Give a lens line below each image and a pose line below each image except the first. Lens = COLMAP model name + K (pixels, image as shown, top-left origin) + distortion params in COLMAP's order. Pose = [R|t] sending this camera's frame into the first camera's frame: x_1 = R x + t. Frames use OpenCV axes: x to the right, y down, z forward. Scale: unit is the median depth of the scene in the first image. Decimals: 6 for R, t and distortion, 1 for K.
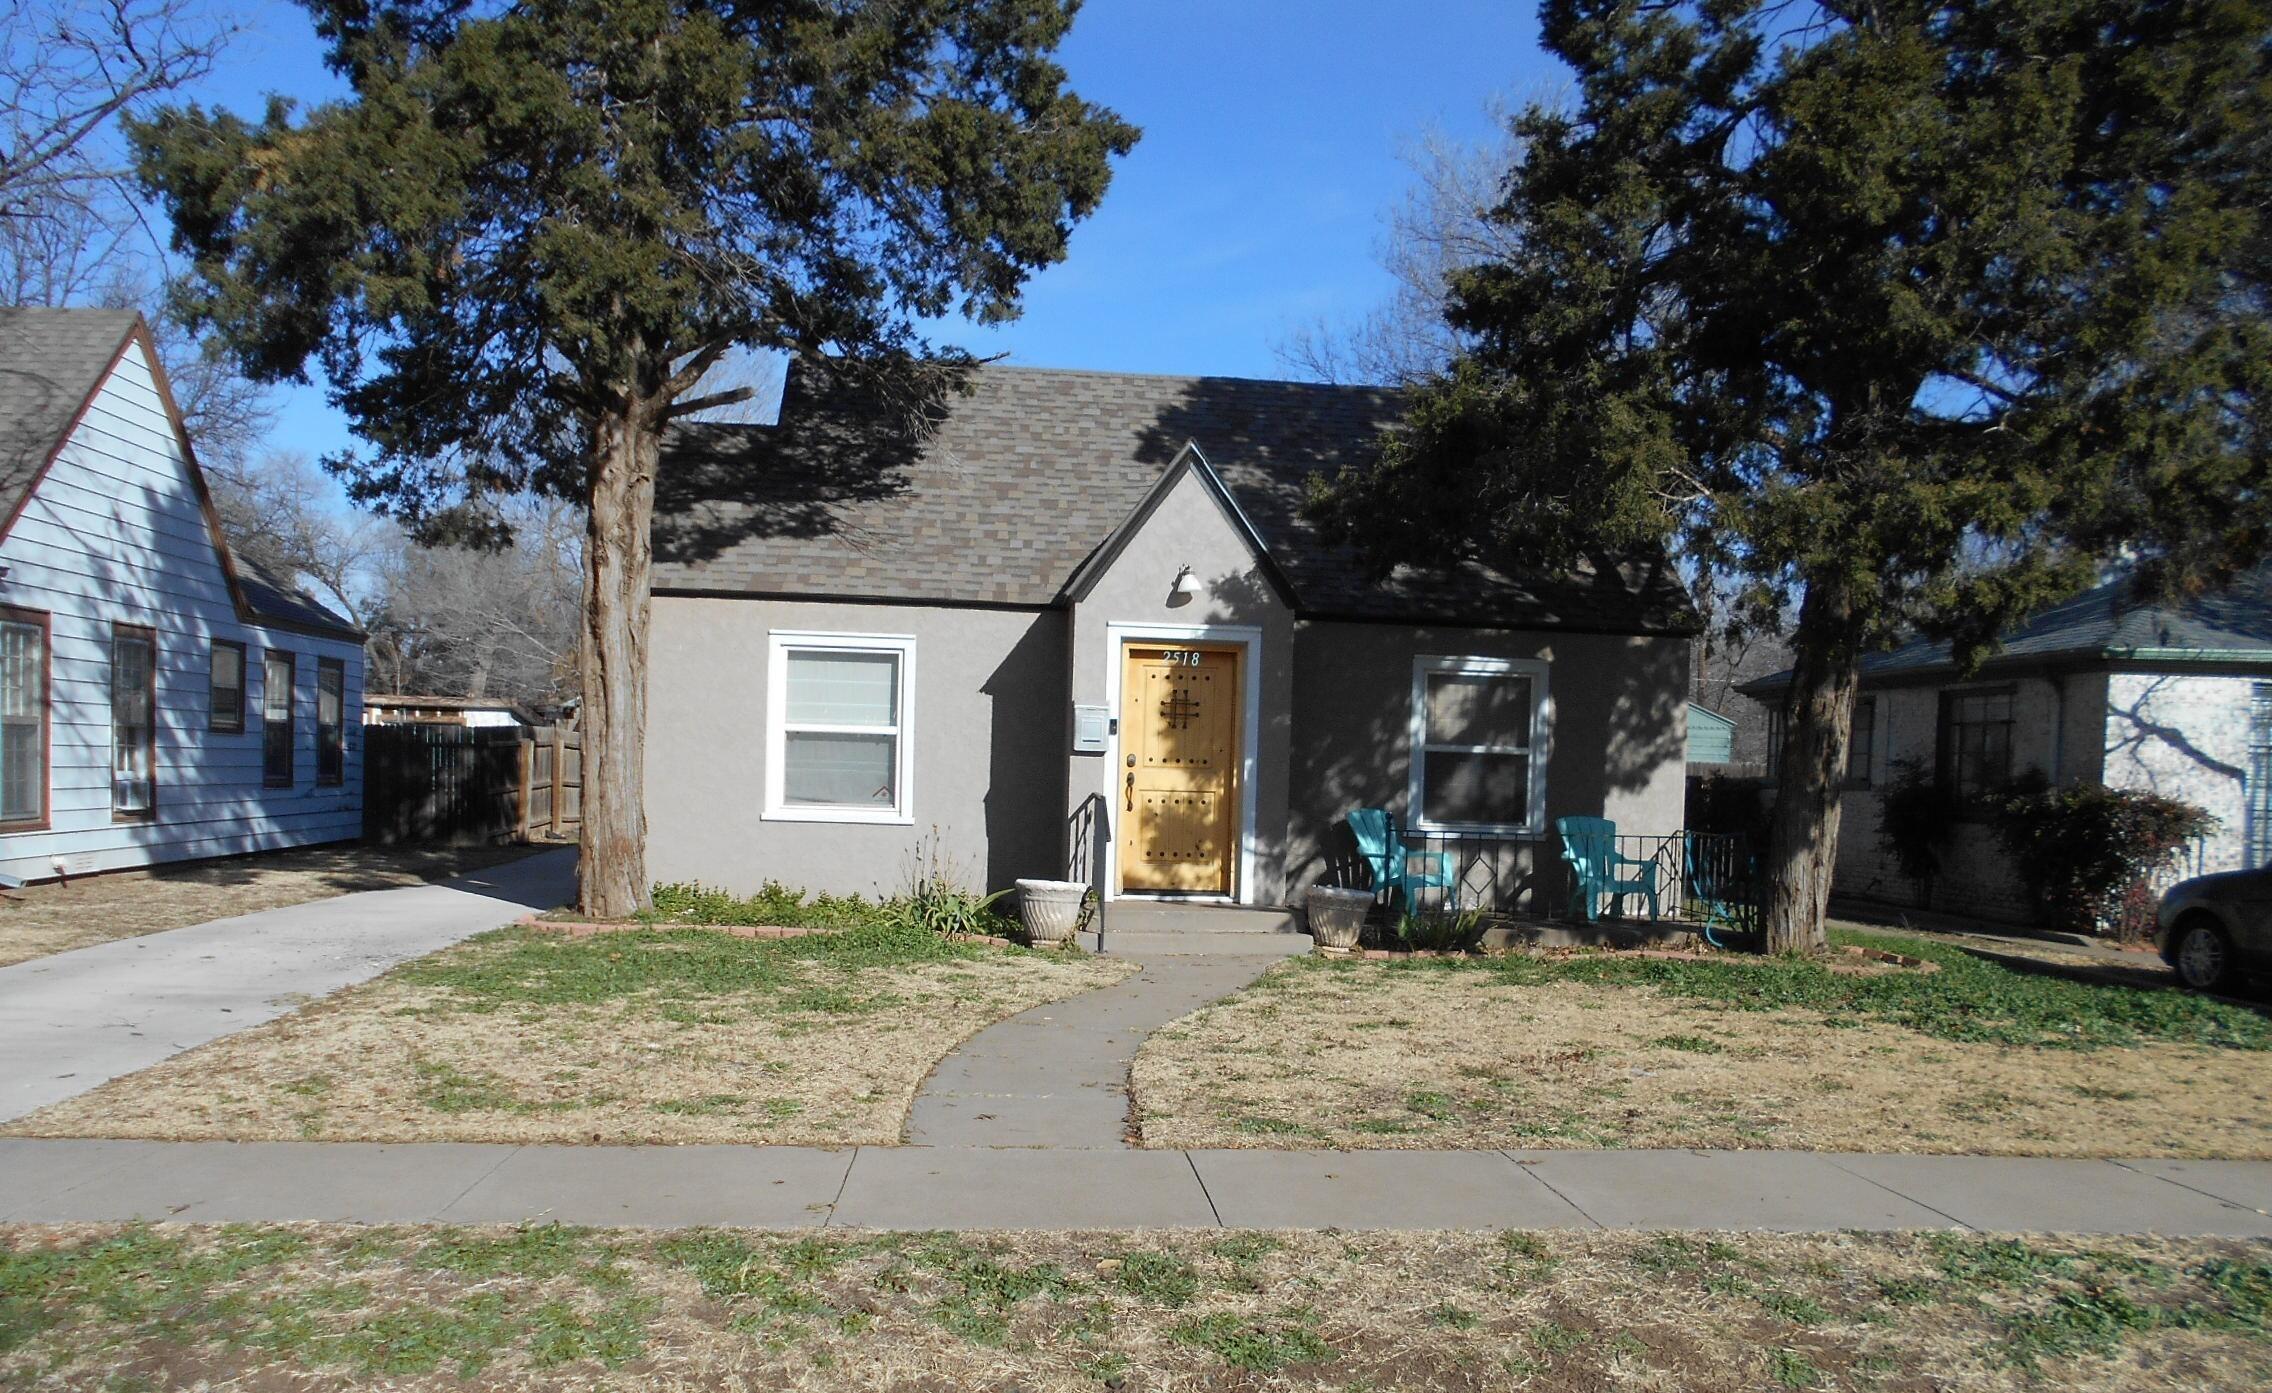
lens RADIAL K [[1960.3, 0, 1130.7], [0, 1960.3, 853.9], [0, 0, 1]] dist [-0.064362, 0.127054]
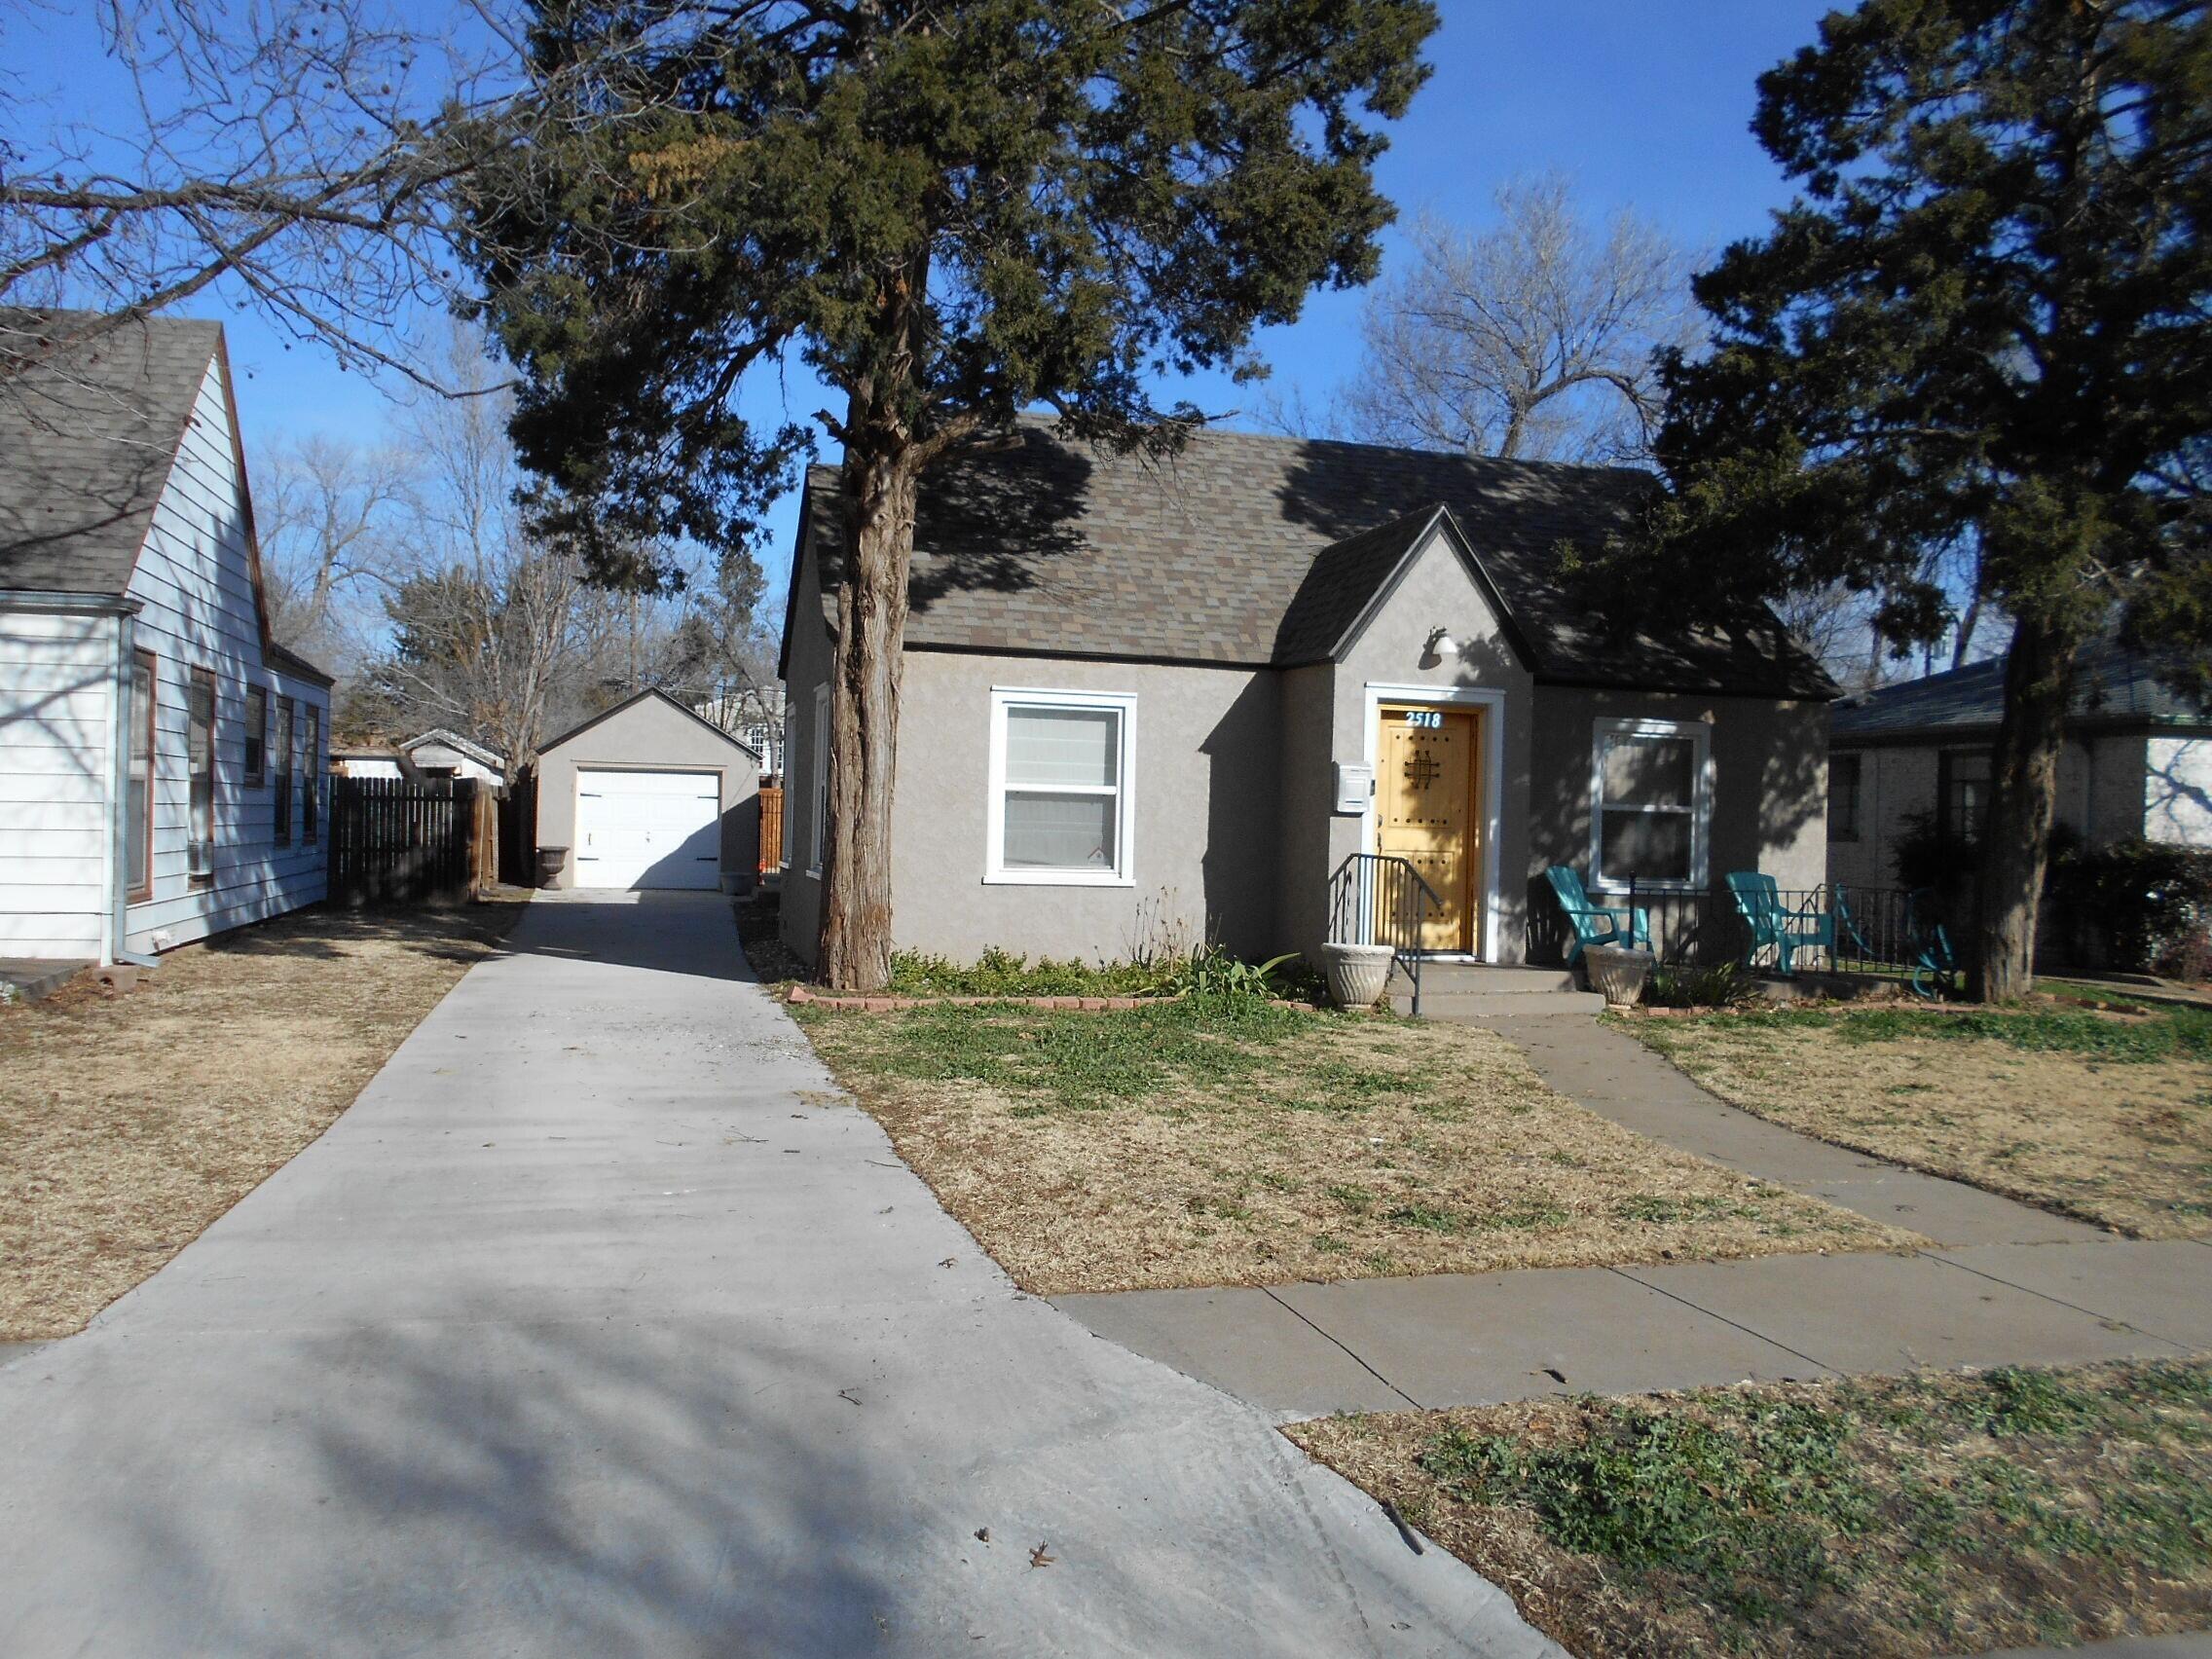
lens RADIAL K [[1889.4, 0, 1106.0], [0, 1889.4, 829.5], [0, 0, 1]] dist [-0.004998, 0.003733]
pose [[0.979826, -0.003508, 0.199822, -0.312199], [0.010313, 0.999401, -0.033022, -0.012267], [-0.199587, 0.034417, 0.979276, 0.077940]]
